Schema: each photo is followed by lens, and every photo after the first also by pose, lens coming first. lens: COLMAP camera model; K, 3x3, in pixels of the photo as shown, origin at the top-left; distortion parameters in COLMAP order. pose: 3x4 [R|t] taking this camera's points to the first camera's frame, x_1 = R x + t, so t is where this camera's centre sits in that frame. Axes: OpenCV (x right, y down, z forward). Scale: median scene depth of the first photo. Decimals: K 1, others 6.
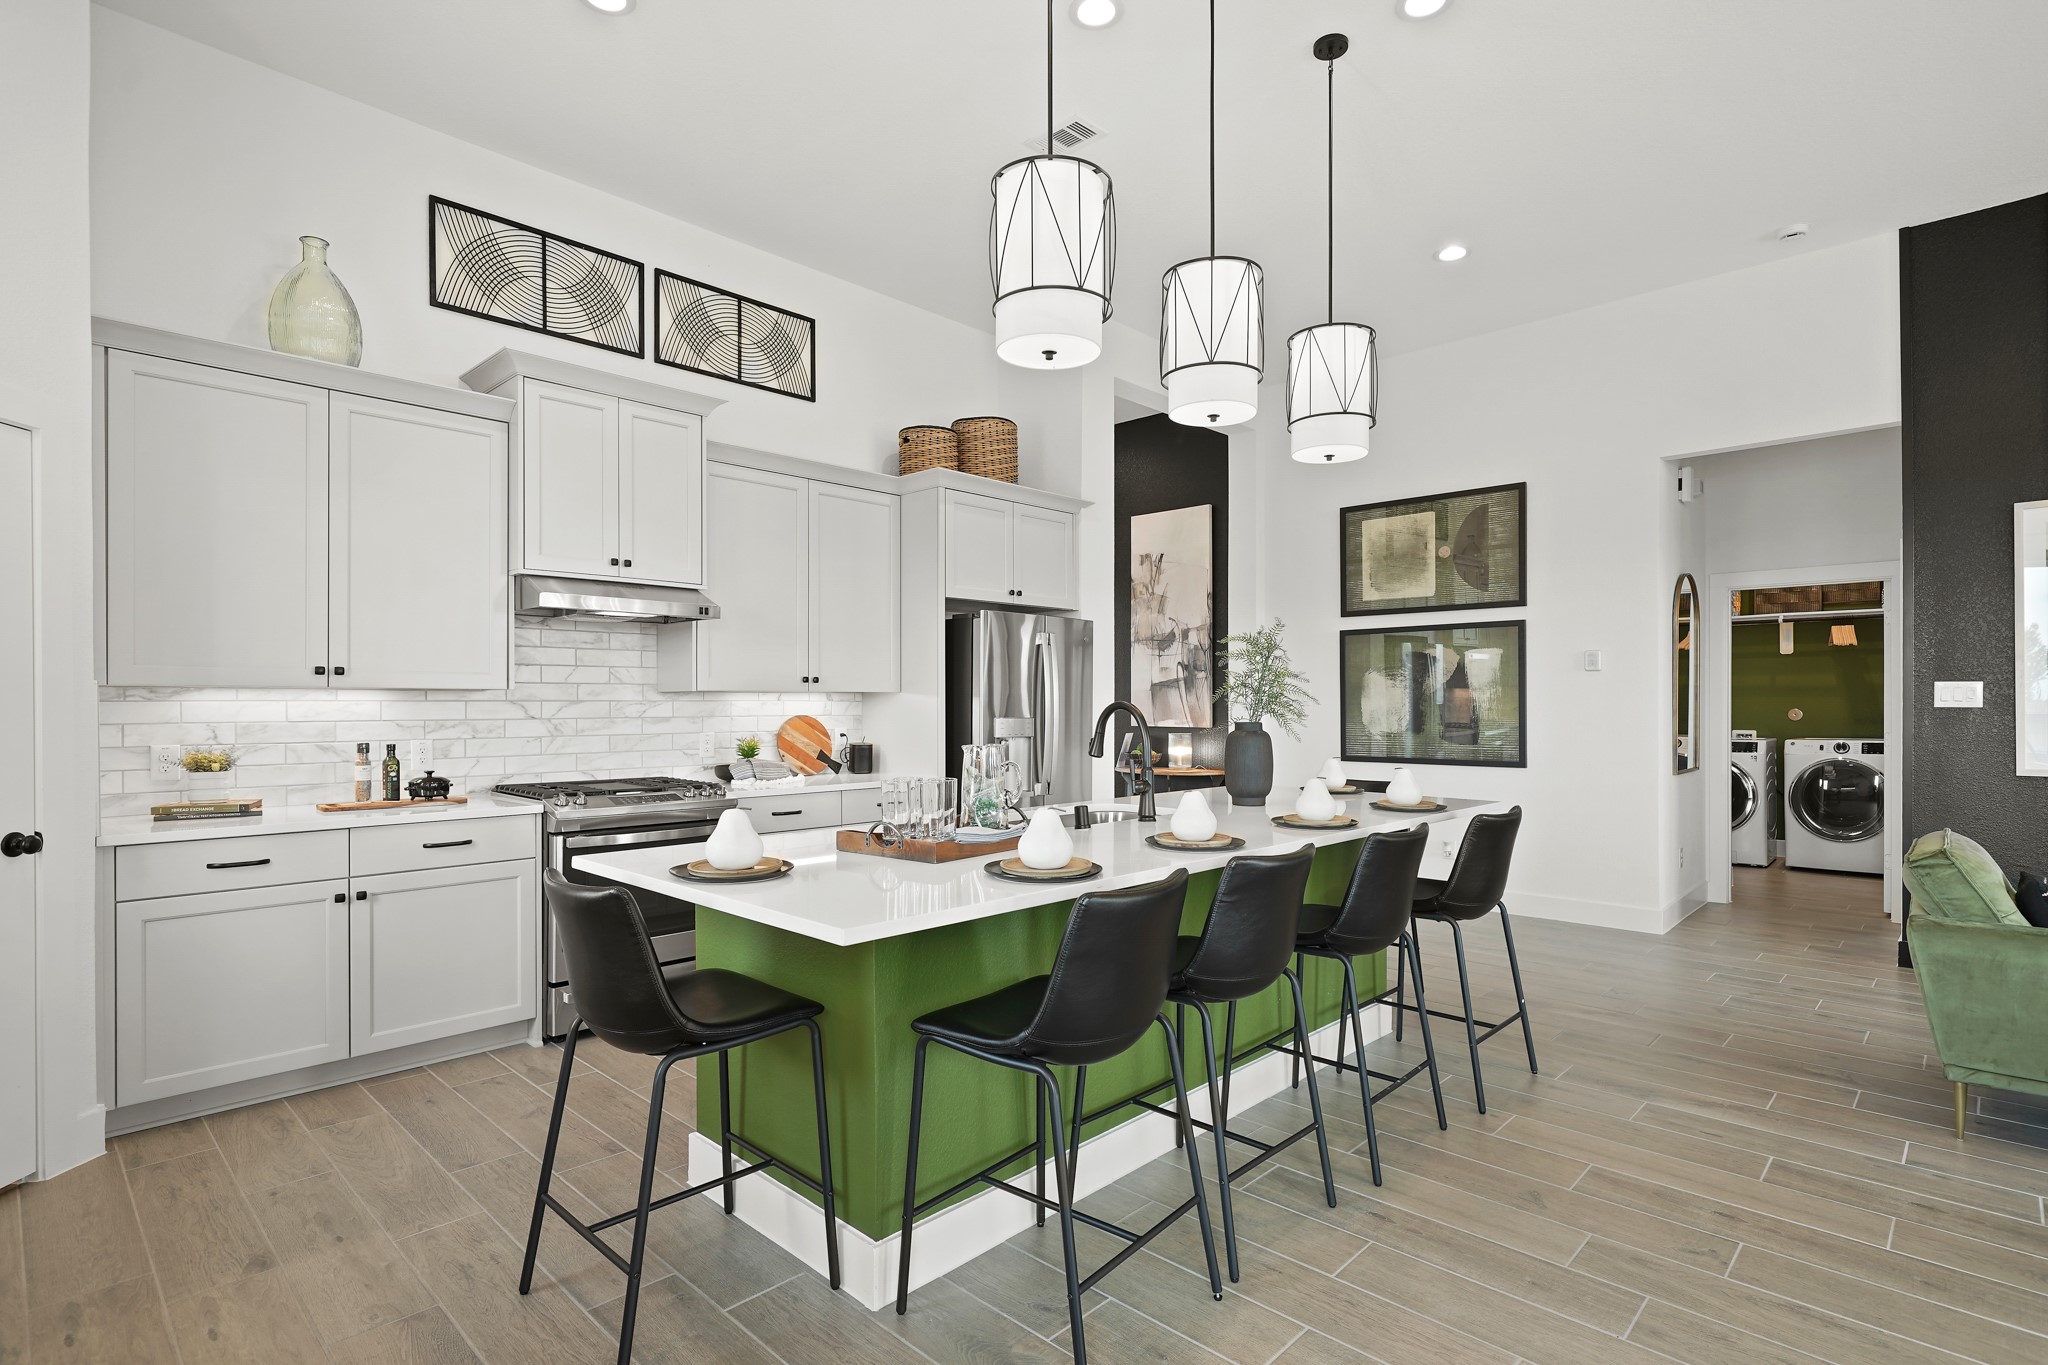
lens RADIAL K [[1009.0, 0, 1032.2], [0, 1009.0, 704.0], [0, 0, 1]] dist [0.003256, 0.000633]
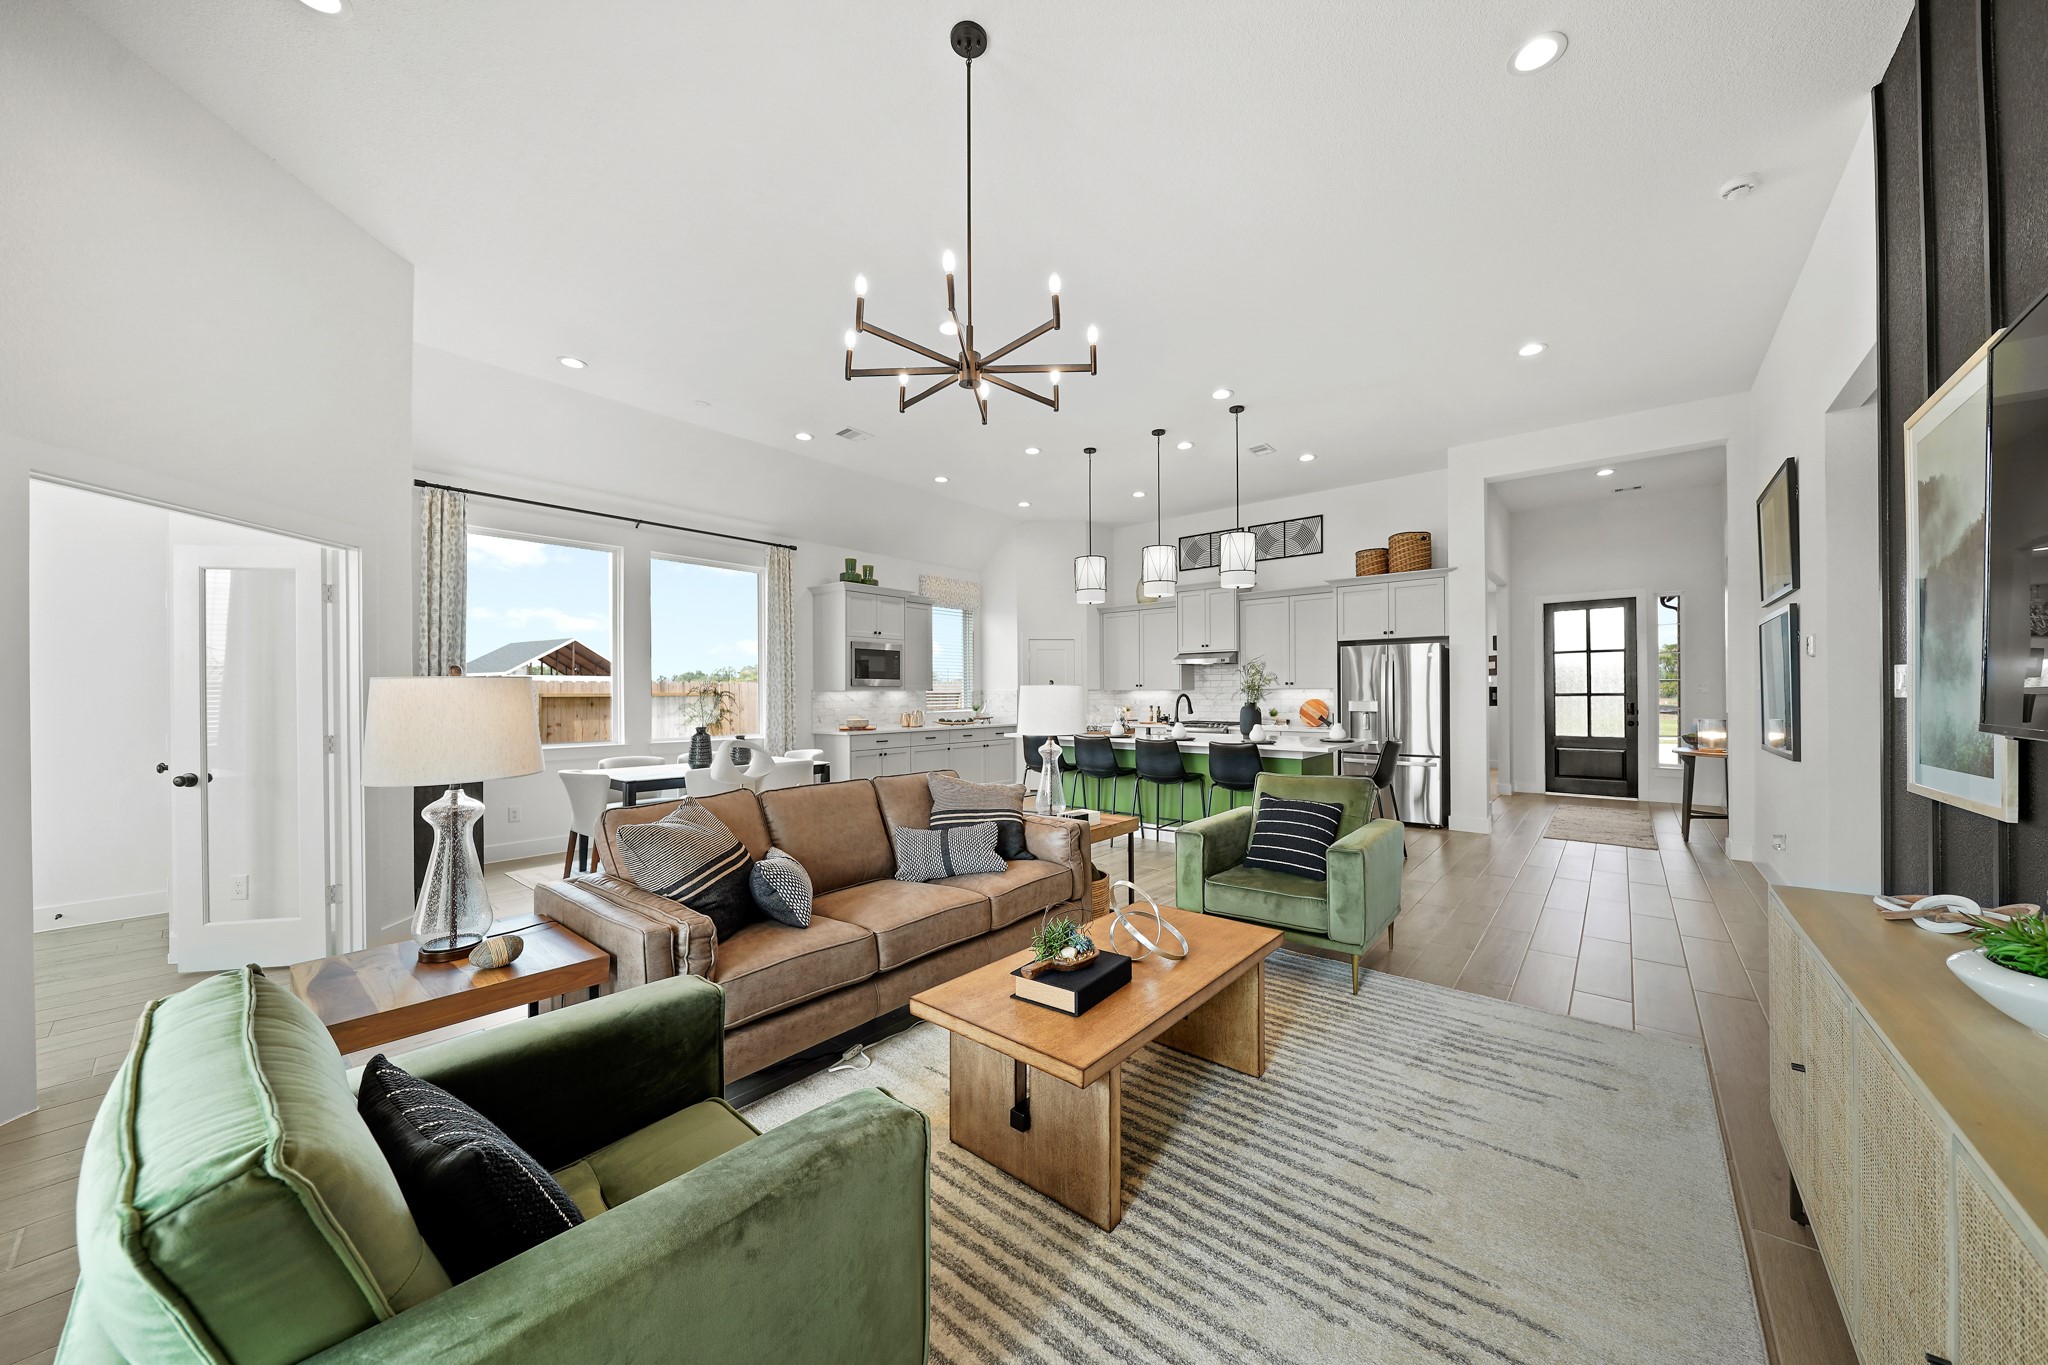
lens RADIAL K [[707.6, 0, 1034.2], [0, 707.6, 692.2], [0, 0, 1]] dist [-0.005040, -0.000179]
pose [[0.070571, -0.002215, -0.997504, 1.367195], [0.003166, 0.999993, -0.001996, -0.003058], [0.997502, -0.003017, 0.070577, 0.311324]]
